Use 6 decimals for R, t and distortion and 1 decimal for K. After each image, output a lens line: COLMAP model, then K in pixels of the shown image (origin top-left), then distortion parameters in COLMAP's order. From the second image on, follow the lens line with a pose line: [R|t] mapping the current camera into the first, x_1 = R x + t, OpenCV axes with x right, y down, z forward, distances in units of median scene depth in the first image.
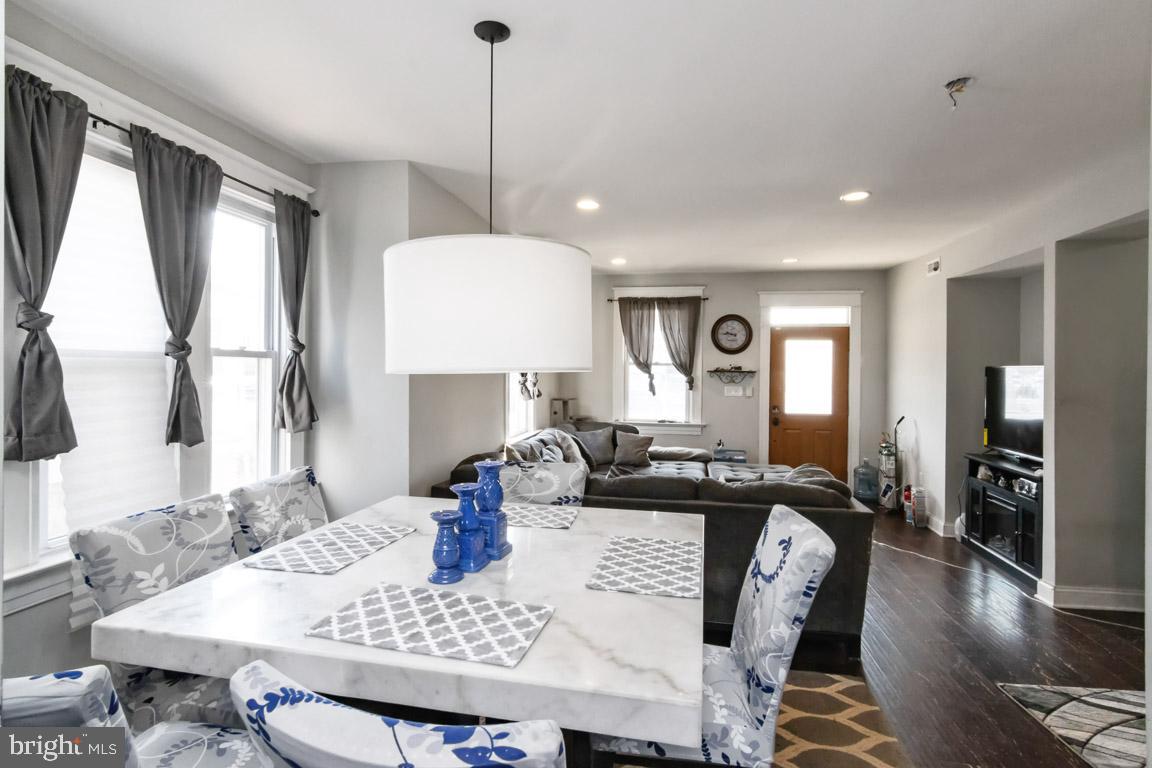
lens RADIAL K [[586.3, 0, 573.9], [0, 586.3, 370.1], [0, 0, 1]] dist [0.000192, 0.000473]
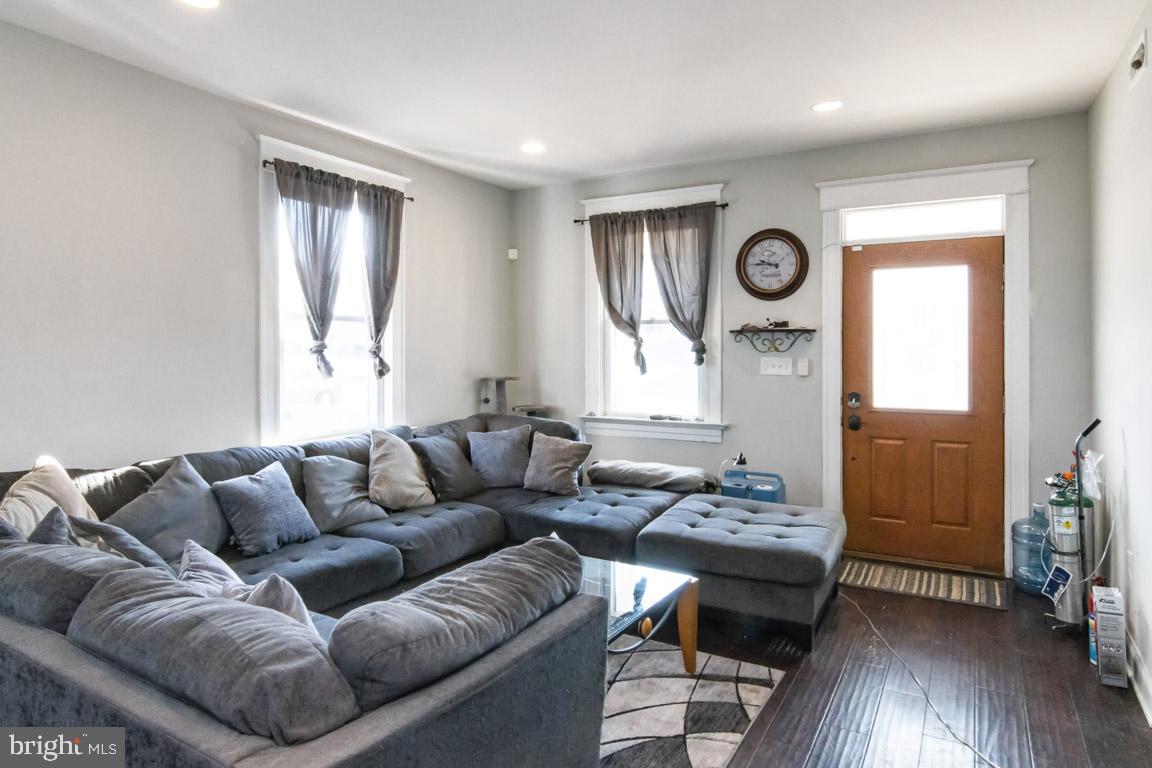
lens RADIAL K [[680.0, 0, 578.5], [0, 680.0, 345.3], [0, 0, 1]] dist [-0.002189, 0.000157]
pose [[0.942960, -0.013650, -0.332626, 0.335154], [0.013010, 0.999907, -0.004151, 0.017714], [0.332652, -0.000413, 0.943050, 0.351437]]
